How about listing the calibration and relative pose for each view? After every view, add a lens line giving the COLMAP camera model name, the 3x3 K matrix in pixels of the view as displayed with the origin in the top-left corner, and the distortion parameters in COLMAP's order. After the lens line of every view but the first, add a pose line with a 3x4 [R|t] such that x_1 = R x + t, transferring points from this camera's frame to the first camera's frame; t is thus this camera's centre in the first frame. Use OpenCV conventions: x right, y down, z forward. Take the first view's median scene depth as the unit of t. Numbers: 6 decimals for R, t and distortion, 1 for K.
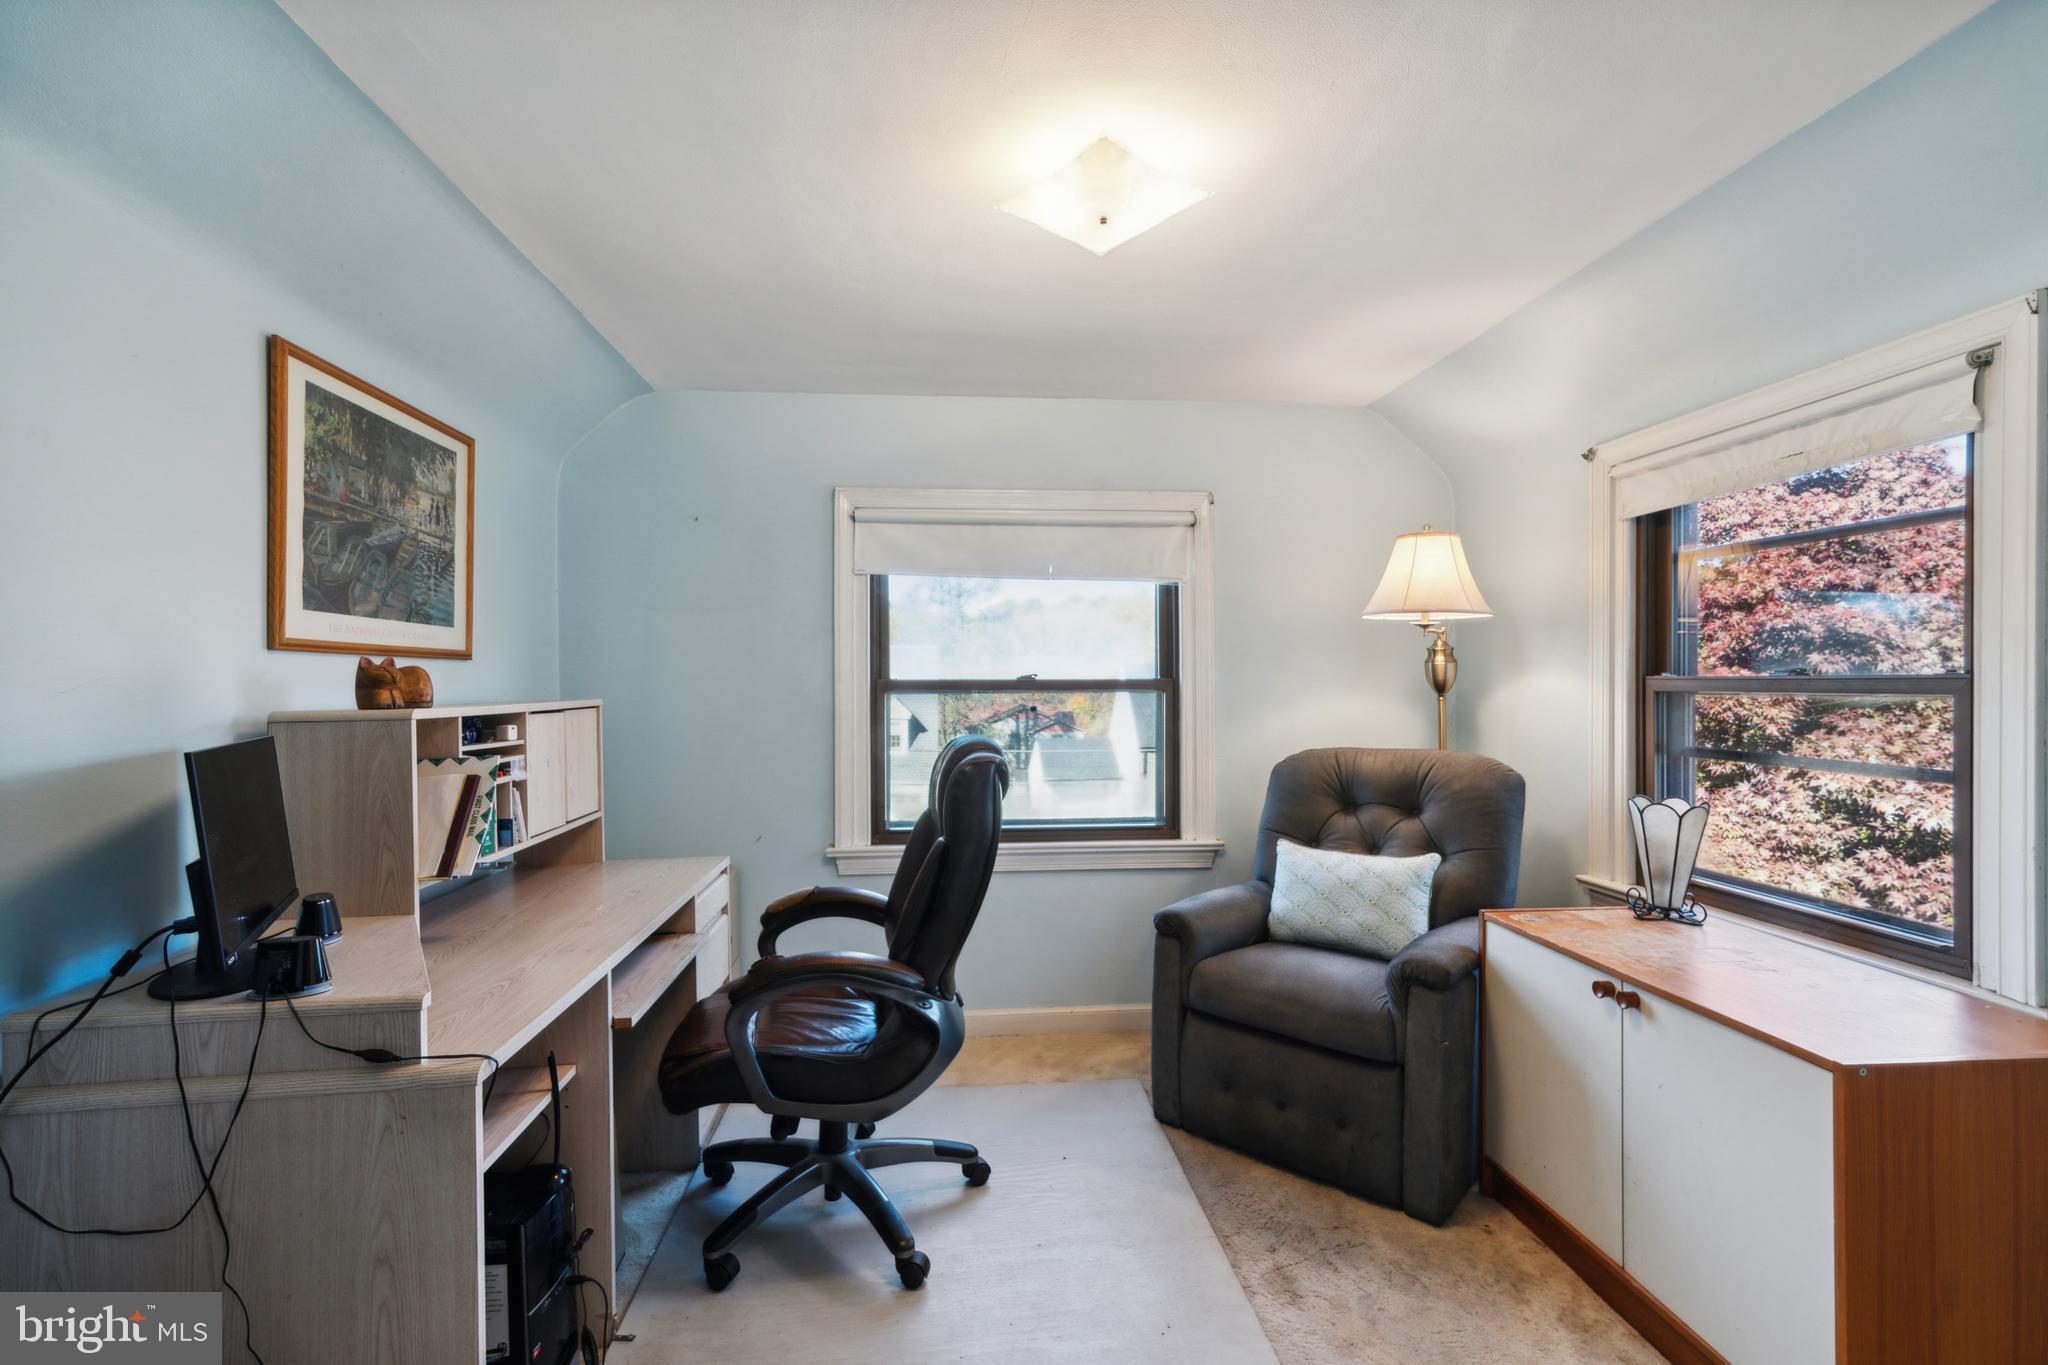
lens RADIAL K [[930.5, 0, 1024.0], [0, 930.5, 682.5], [0, 0, 1]] dist [0.001959, 0.000548]
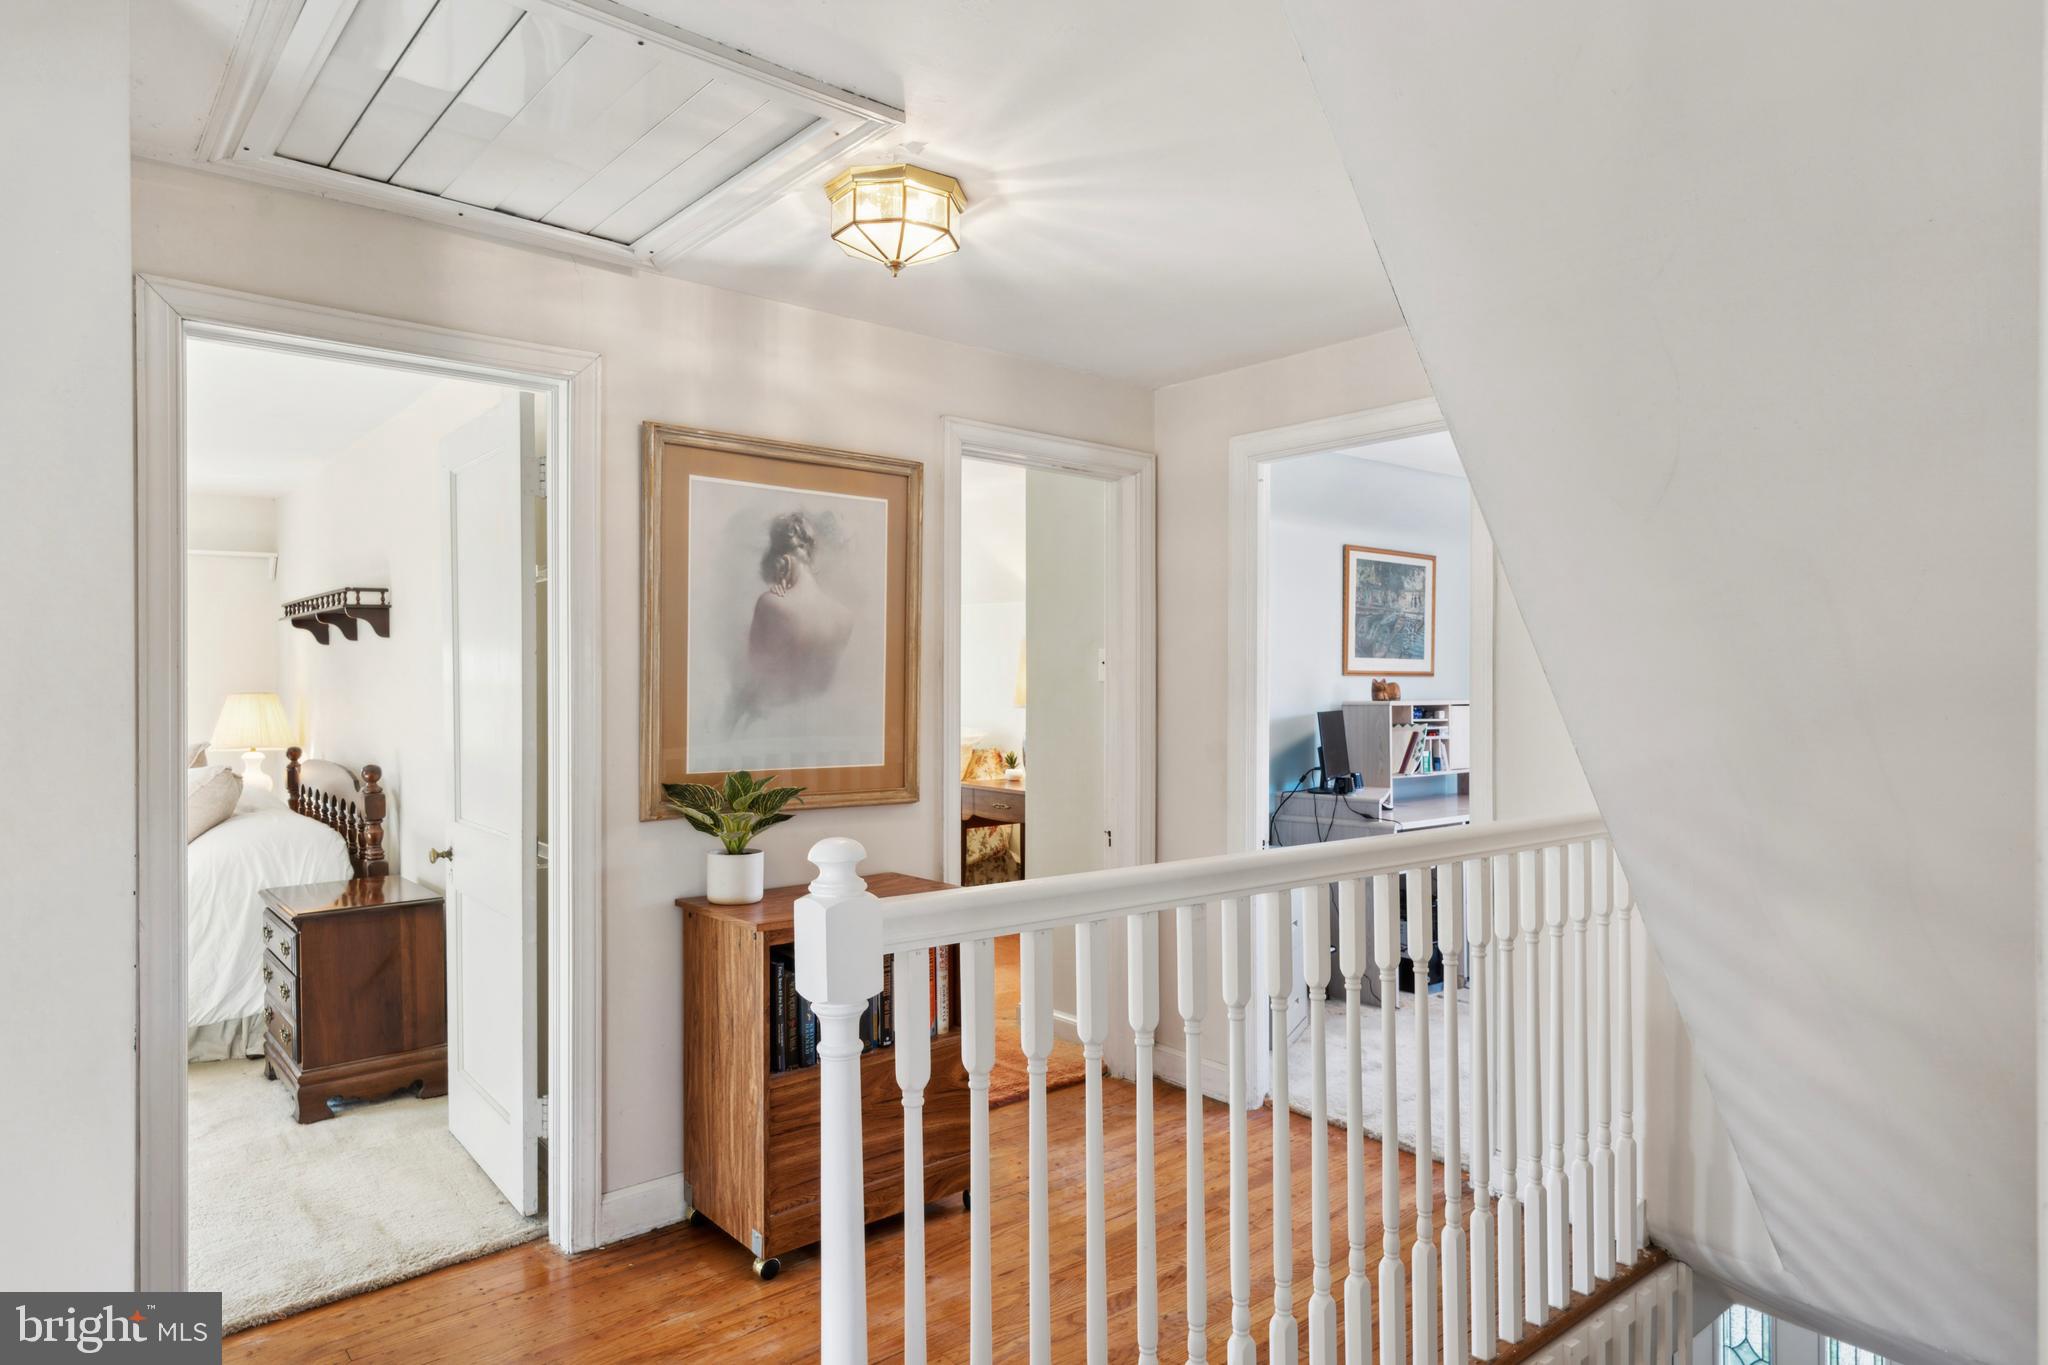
lens RADIAL K [[1235.5, 0, 1015.5], [0, 1235.5, 683.4], [0, 0, 1]] dist [-0.005612, -0.001519]
pose [[0.571540, 0.005099, -0.820559, 1.238355], [-0.004411, 0.999985, 0.003142, -0.019453], [0.820563, 0.001824, 0.571554, -1.419195]]
